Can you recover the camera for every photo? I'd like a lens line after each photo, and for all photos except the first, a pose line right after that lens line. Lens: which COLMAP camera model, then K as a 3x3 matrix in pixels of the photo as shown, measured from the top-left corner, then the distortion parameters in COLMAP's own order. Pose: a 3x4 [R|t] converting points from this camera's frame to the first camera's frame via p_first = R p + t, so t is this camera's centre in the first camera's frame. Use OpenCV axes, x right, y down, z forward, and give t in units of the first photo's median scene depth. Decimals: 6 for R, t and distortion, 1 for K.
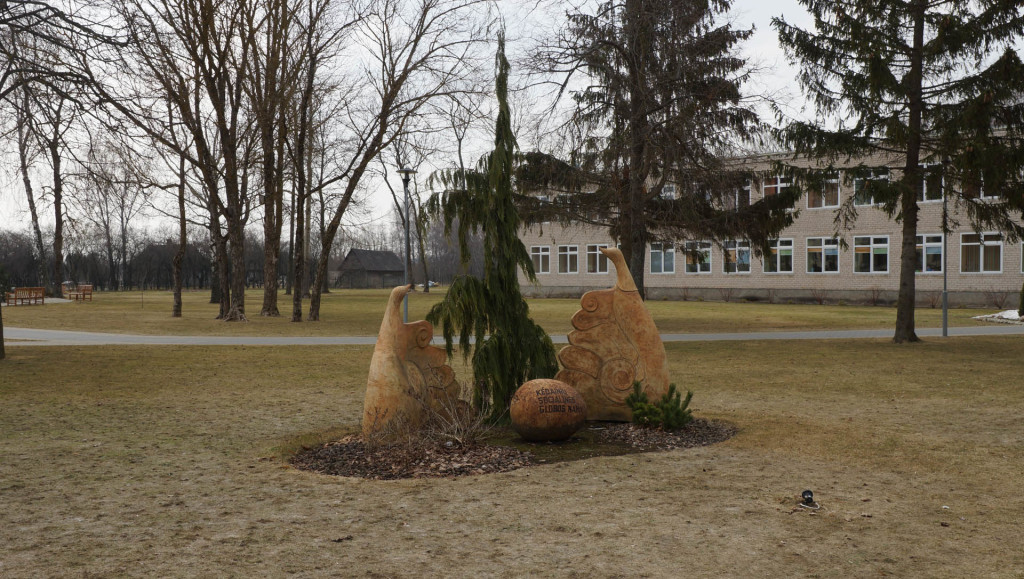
lens RADIAL K [[1032.6, 0, 512.0], [0, 1032.6, 289.5], [0, 0, 1]] dist [0.005301, 0.000781]
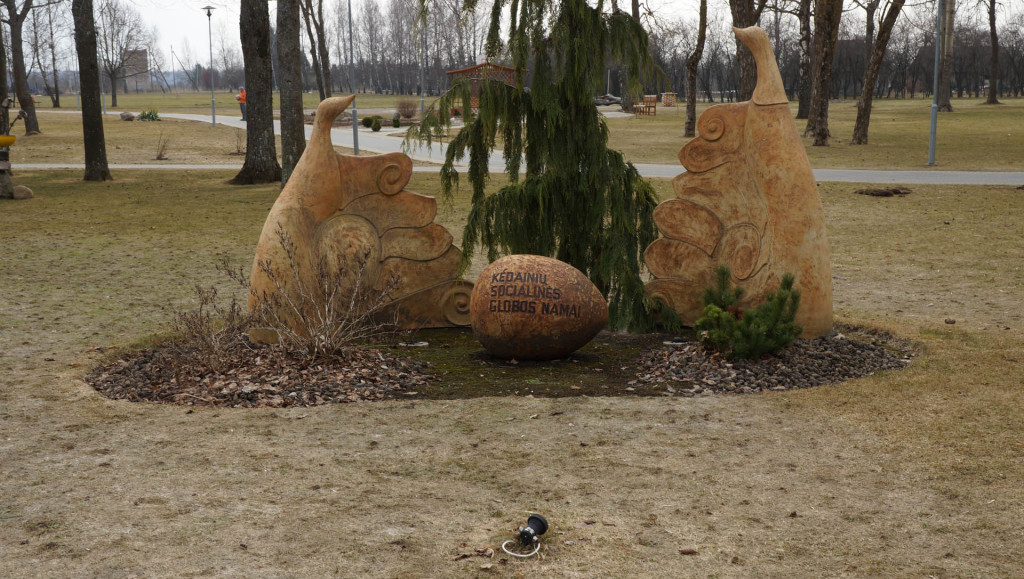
lens RADIAL K [[1374.5, 0, 512.0], [0, 1374.5, 289.5], [0, 0, 1]] dist [0.000258, -0.005990]
pose [[0.867040, 0.065250, -0.493947, 0.366354], [0.002838, 0.990725, 0.135856, -0.000795], [0.498230, -0.119194, 0.858813, 0.279227]]
